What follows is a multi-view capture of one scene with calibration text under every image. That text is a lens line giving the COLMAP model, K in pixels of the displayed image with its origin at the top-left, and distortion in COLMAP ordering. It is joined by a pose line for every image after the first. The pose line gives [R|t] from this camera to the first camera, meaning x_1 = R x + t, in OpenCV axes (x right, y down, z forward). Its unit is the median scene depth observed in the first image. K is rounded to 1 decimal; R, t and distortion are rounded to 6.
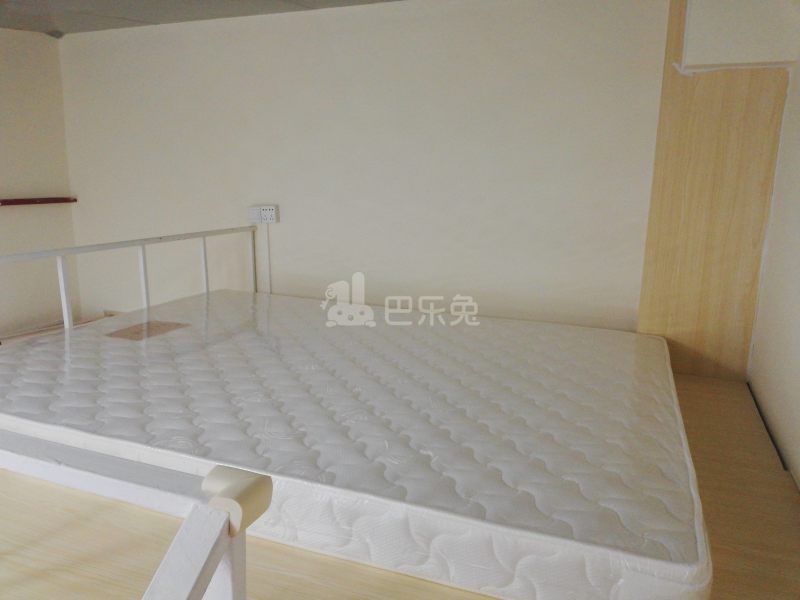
lens RADIAL K [[594.8, 0, 398.3], [0, 594.8, 296.6], [0, 0, 1]] dist [0.062287, -0.090323]
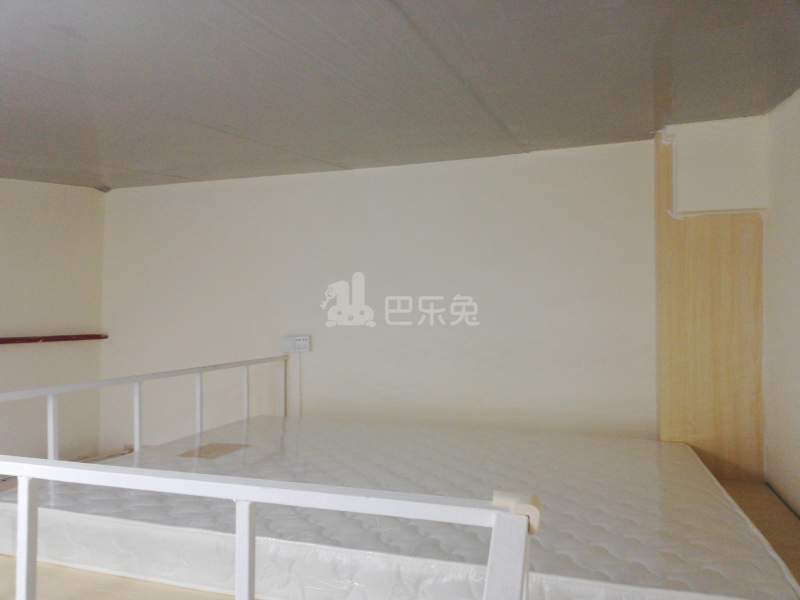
lens RADIAL K [[594.8, 0, 398.3], [0, 594.8, 296.6], [0, 0, 1]] dist [0.062287, -0.090323]
pose [[0.997962, -0.016009, 0.061778, -0.133498], [0.029647, 0.973529, -0.226634, 0.034795], [-0.056514, 0.228004, 0.972019, -0.093305]]
